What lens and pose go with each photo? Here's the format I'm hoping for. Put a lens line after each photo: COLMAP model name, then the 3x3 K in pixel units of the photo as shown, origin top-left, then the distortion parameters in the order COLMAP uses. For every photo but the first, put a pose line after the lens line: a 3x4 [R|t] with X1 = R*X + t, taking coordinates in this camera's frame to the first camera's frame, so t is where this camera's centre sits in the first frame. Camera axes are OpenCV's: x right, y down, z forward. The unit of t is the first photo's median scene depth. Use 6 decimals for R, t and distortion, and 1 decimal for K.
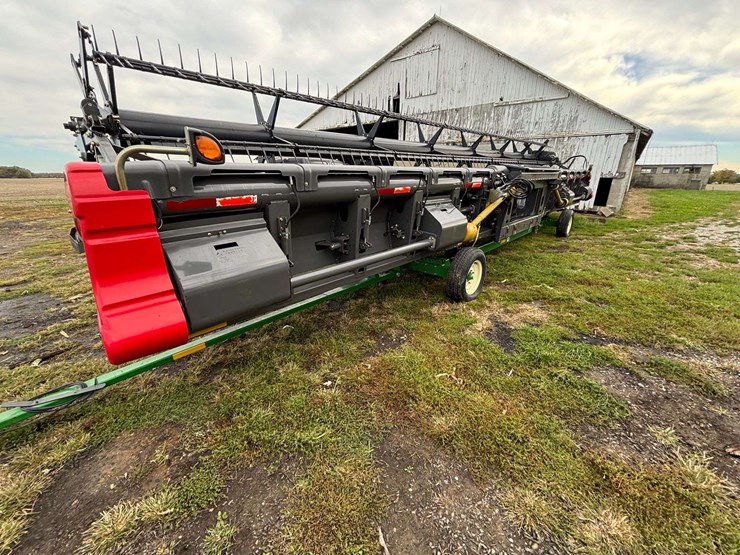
lens RADIAL K [[299.8, 0, 369.2], [0, 299.8, 275.6], [0, 0, 1]] dist [0.000755, -0.000429]
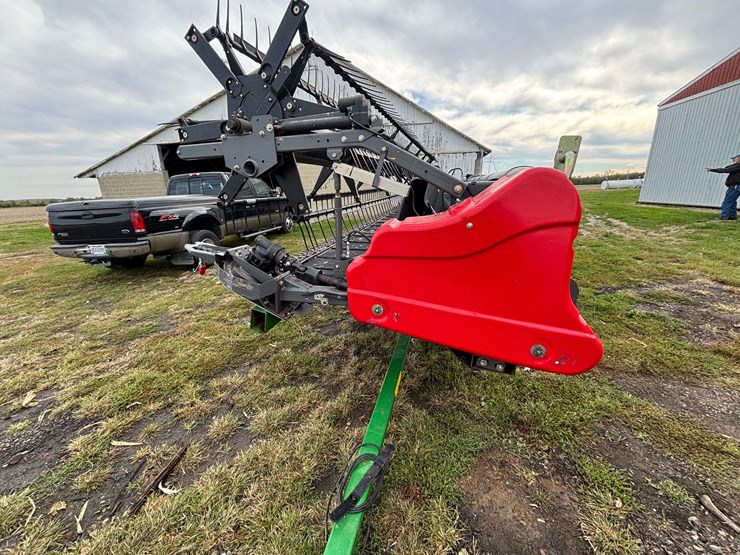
lens RADIAL K [[299.8, 0, 369.2], [0, 299.8, 275.6], [0, 0, 1]] dist [0.000755, -0.000429]
pose [[0.879390, -0.164335, 0.446841, -0.166498], [0.184126, 0.982902, -0.000881, -0.012026], [-0.439056, 0.083050, 0.894613, 0.038068]]
